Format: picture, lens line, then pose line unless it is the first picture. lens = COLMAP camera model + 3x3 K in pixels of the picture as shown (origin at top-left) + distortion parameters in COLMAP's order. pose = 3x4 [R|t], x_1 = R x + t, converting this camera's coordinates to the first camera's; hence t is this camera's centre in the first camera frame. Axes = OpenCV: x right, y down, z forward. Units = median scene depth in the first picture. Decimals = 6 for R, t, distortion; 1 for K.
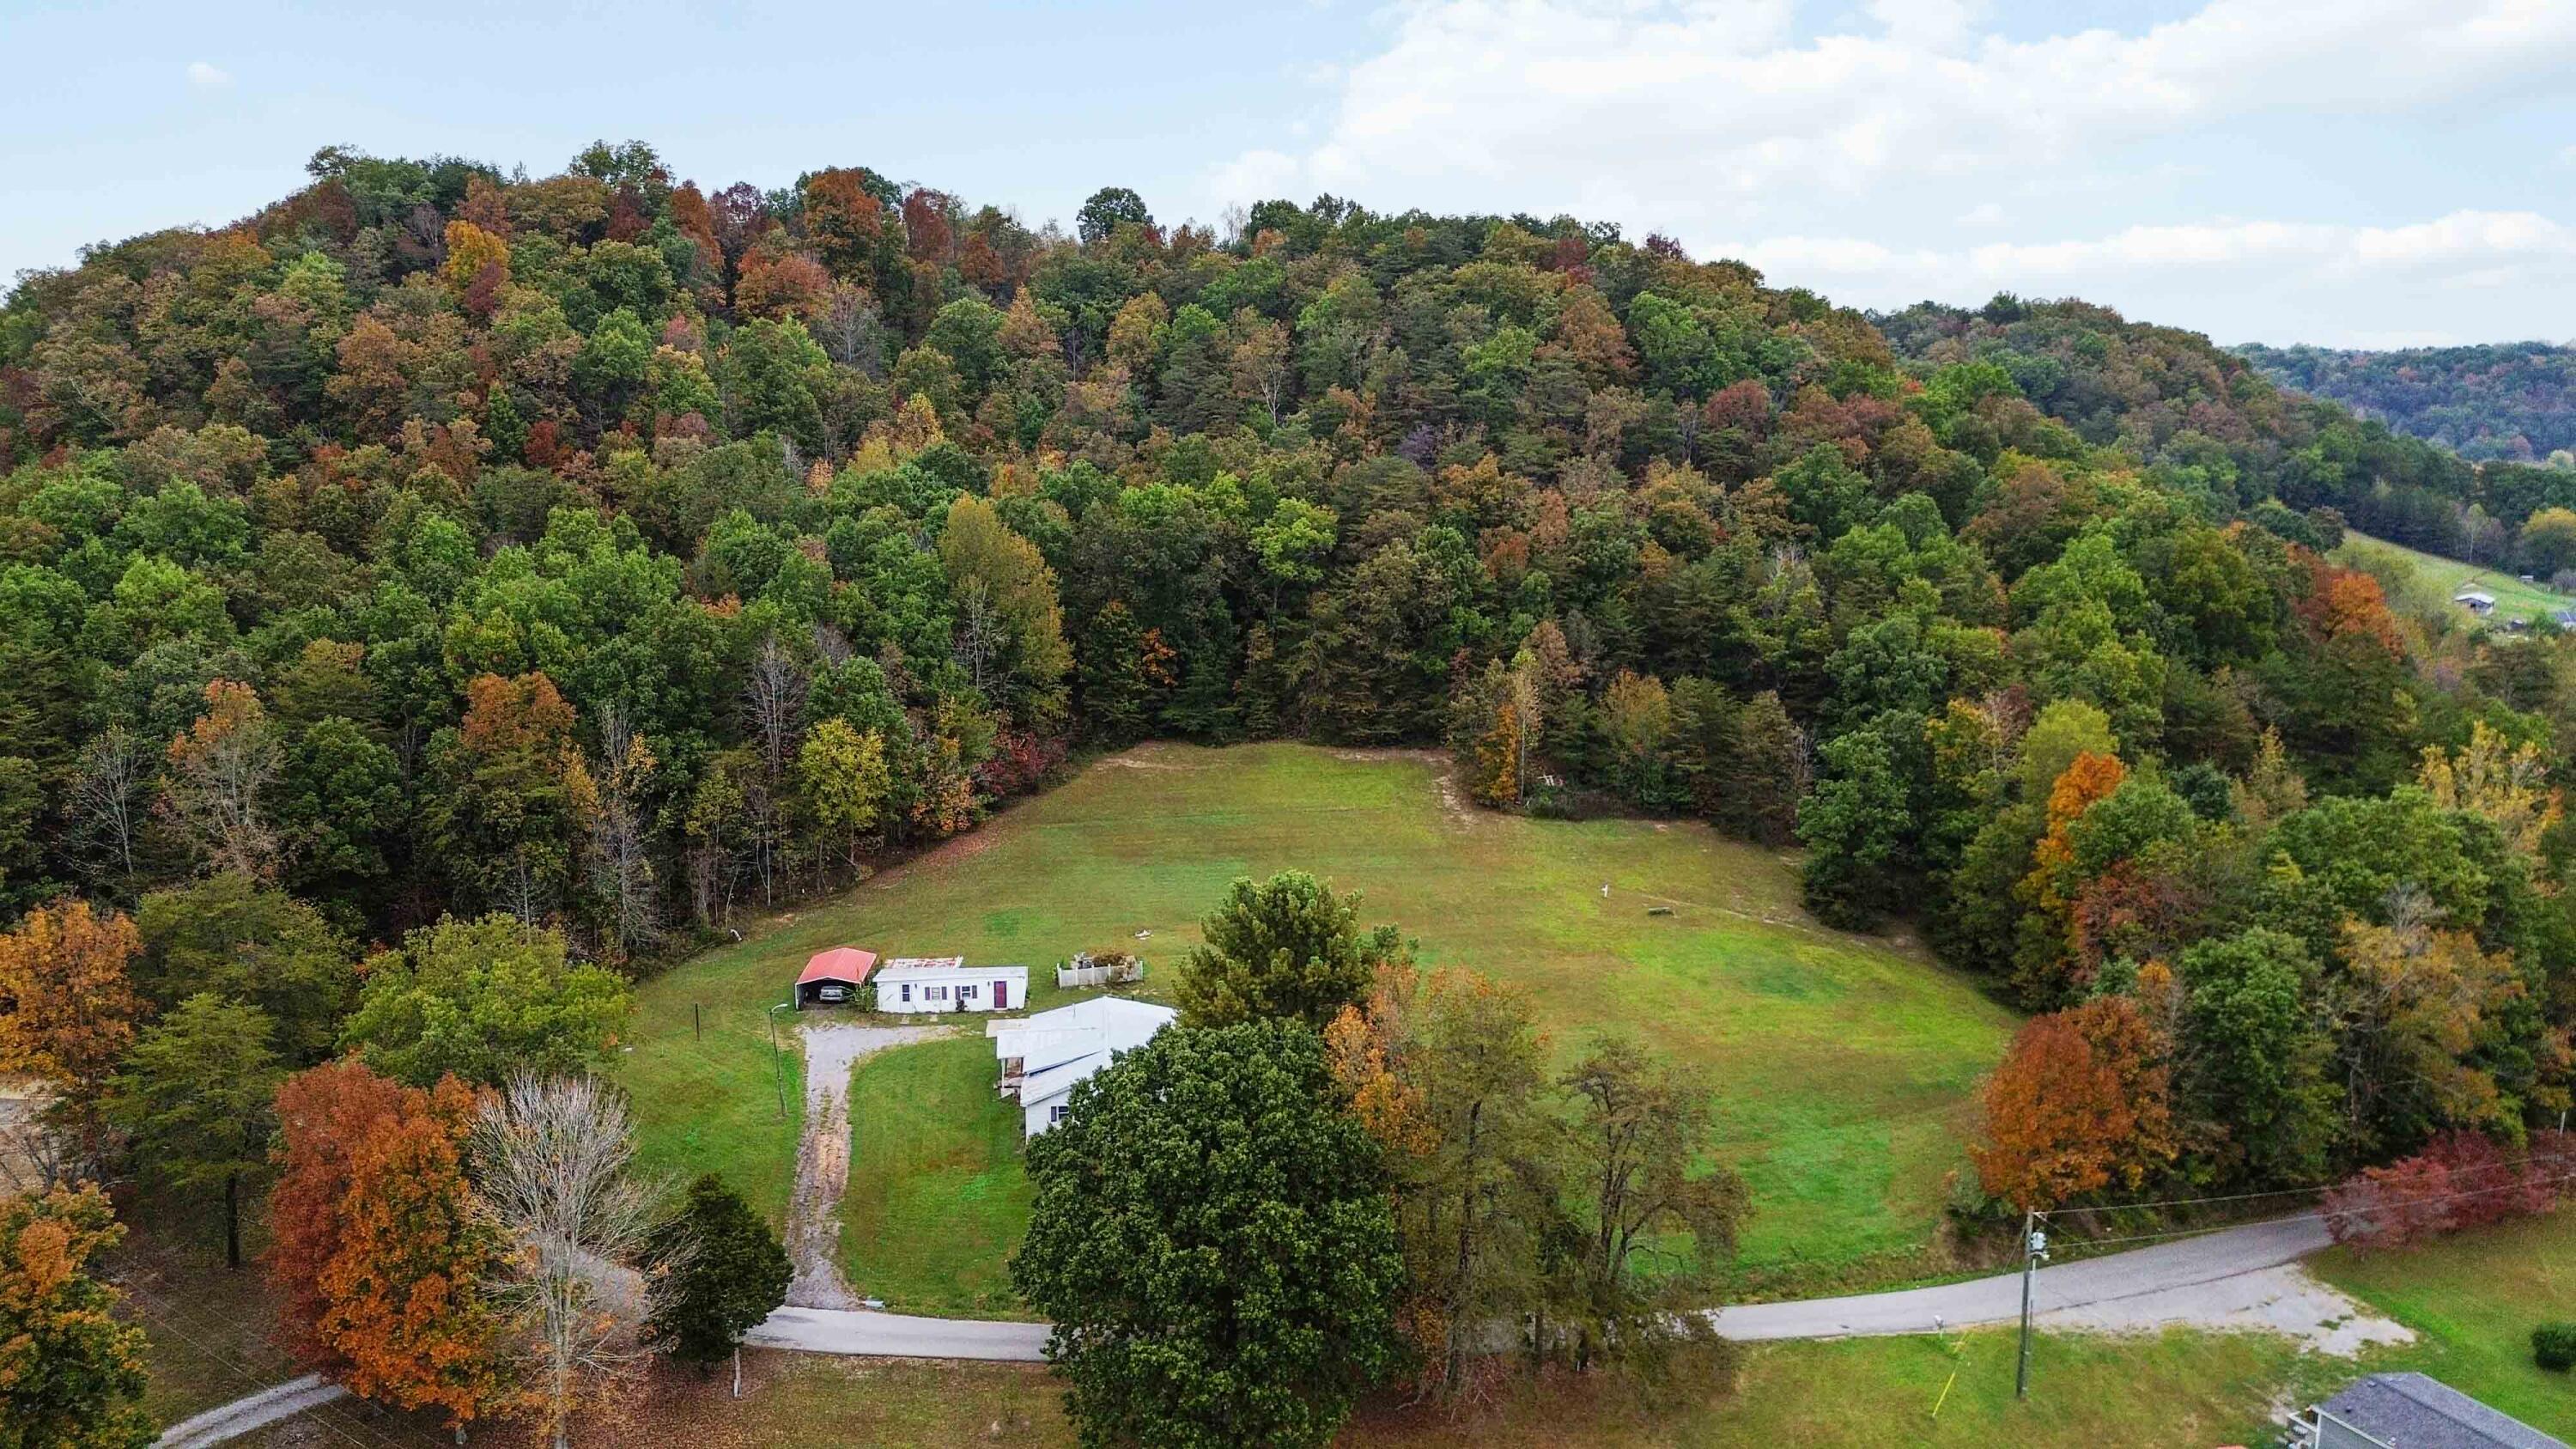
lens RADIAL K [[1824.1, 0, 1288.0], [0, 1824.1, 724.5], [0, 0, 1]] dist [0.095025, -0.102767]
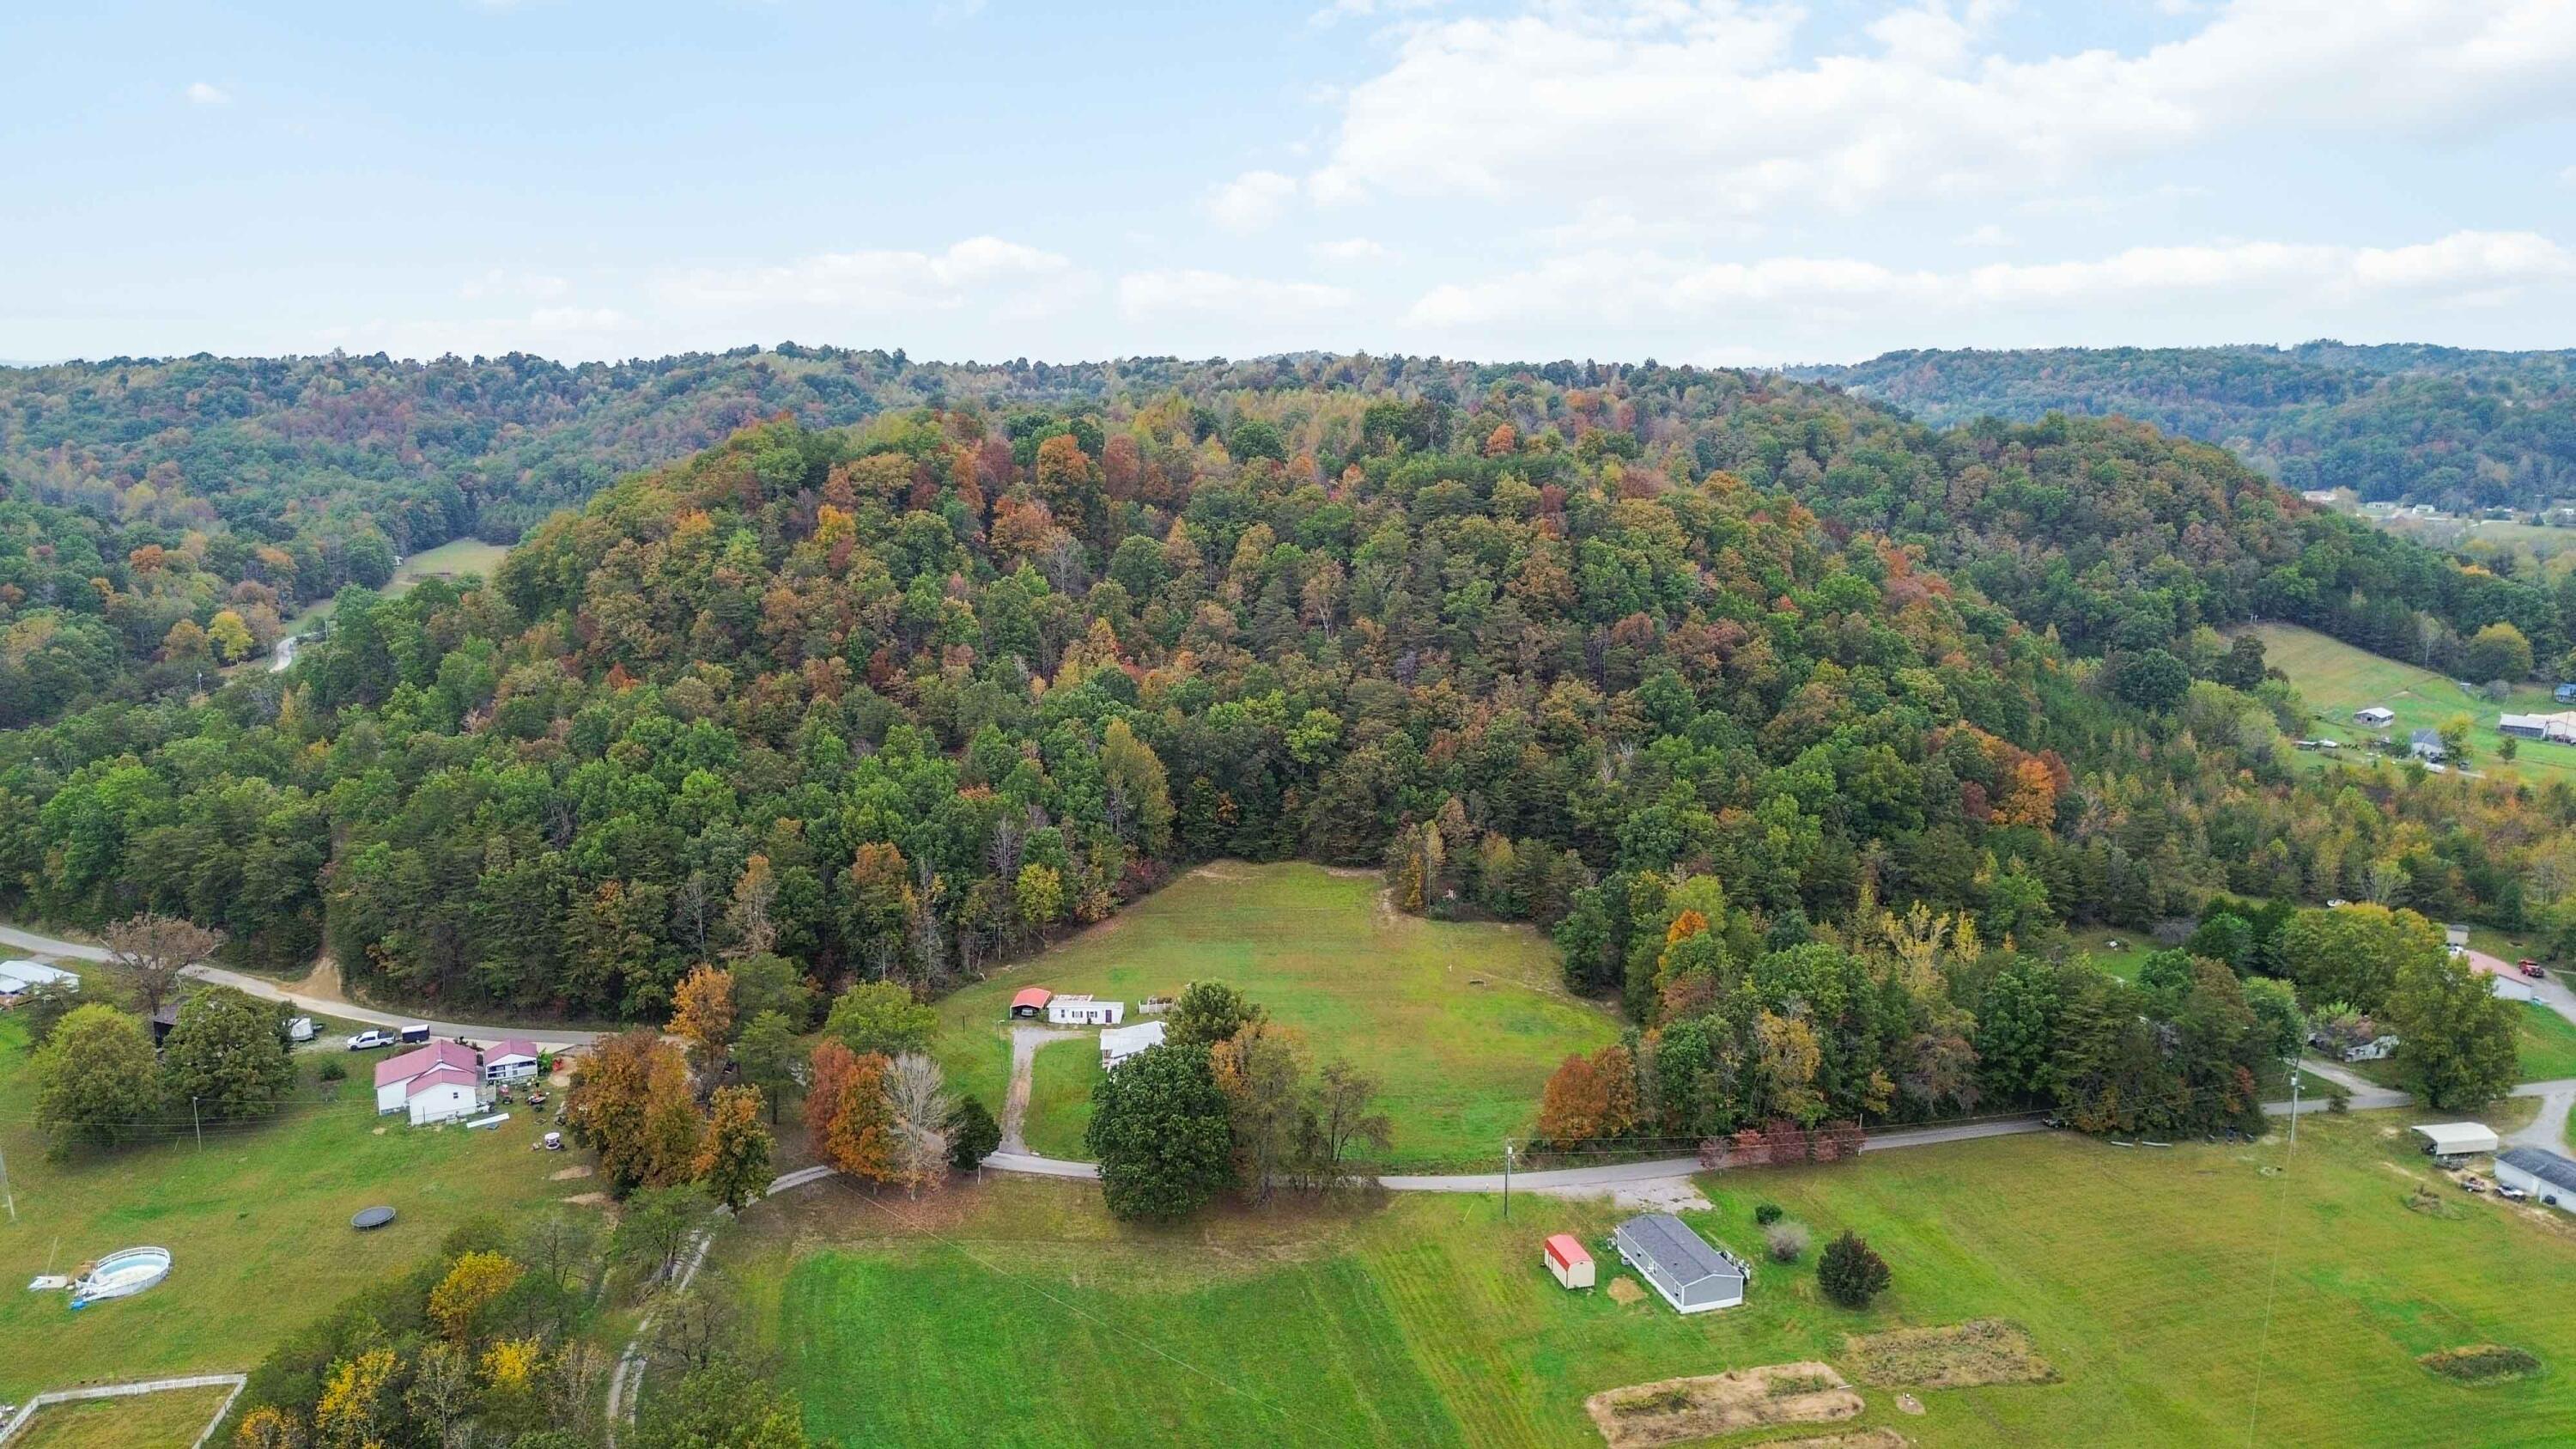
lens RADIAL K [[1812.4, 0, 1288.0], [0, 1812.4, 724.5], [0, 0, 1]] dist [0.135722, -0.195427]
pose [[0.991642, 0.025099, -0.126557, 0.217666], [-0.022979, 0.999571, 0.018184, -0.164123], [0.126959, -0.015124, 0.991793, -0.732026]]
